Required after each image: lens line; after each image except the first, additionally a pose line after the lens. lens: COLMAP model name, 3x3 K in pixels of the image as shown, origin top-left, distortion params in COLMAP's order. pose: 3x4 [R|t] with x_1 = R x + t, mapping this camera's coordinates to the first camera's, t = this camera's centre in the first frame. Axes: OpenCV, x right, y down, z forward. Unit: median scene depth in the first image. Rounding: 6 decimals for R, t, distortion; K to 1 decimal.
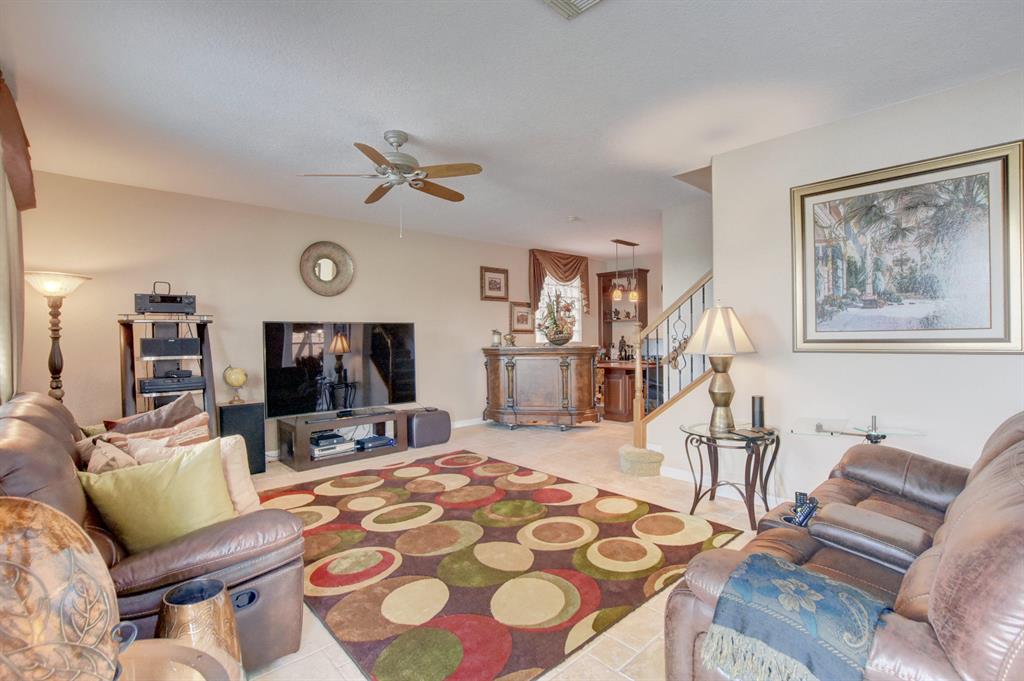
lens RADIAL K [[468.2, 0, 512.0], [0, 468.2, 341.4], [0, 0, 1]] dist [-0.028944, -0.000544]
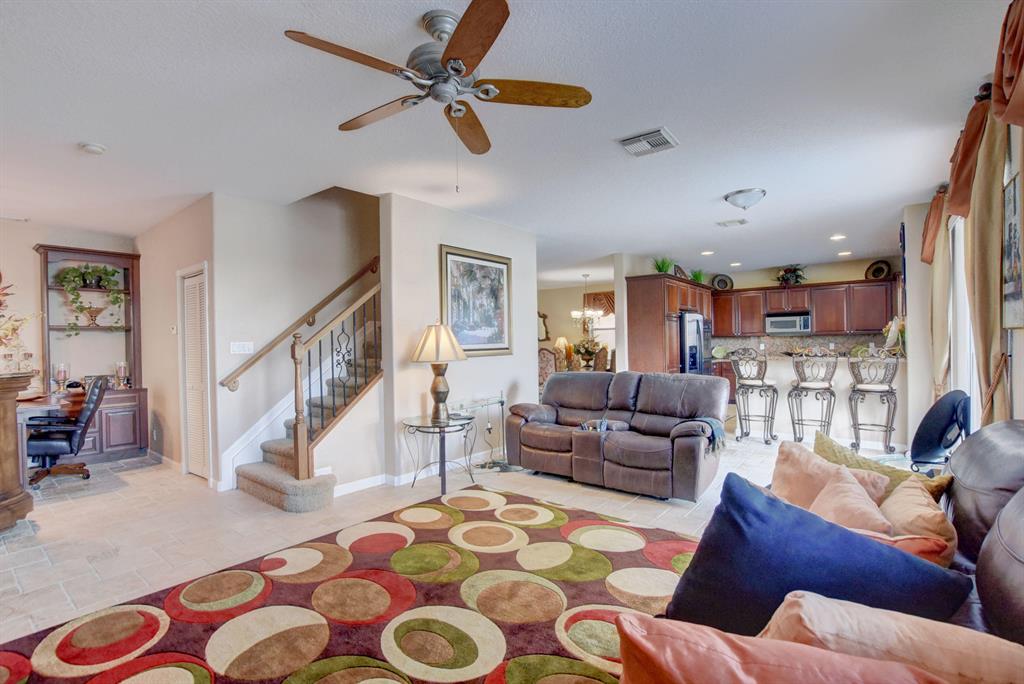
lens RADIAL K [[466.4, 0, 513.3], [0, 466.4, 349.4], [0, 0, 1]] dist [-0.031470, 0.002646]
pose [[-0.144471, -0.000696, 0.989509, -0.433652], [0.028730, 0.999575, 0.004898, -0.003458], [-0.989092, 0.029136, -0.144390, 0.505595]]
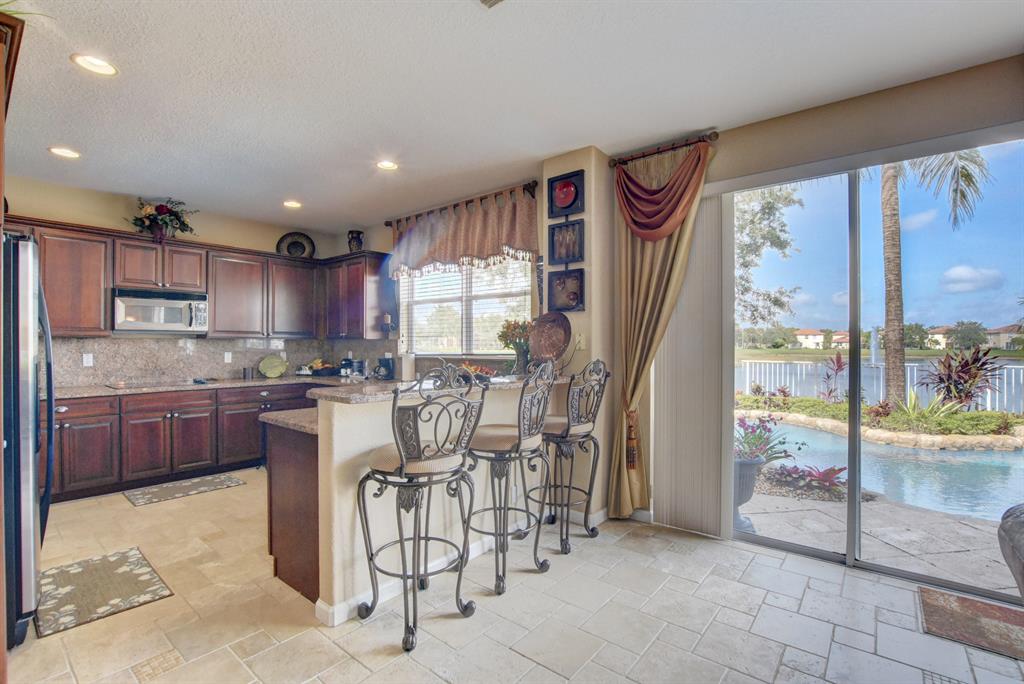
lens RADIAL K [[466.4, 0, 508.3], [0, 466.4, 343.8], [0, 0, 1]] dist [-0.031470, 0.002646]
pose [[-0.991896, 0.010427, -0.126621, 0.381110], [0.009257, 0.999909, 0.009821, -0.007075], [0.126712, 0.008569, -0.991903, 0.240007]]
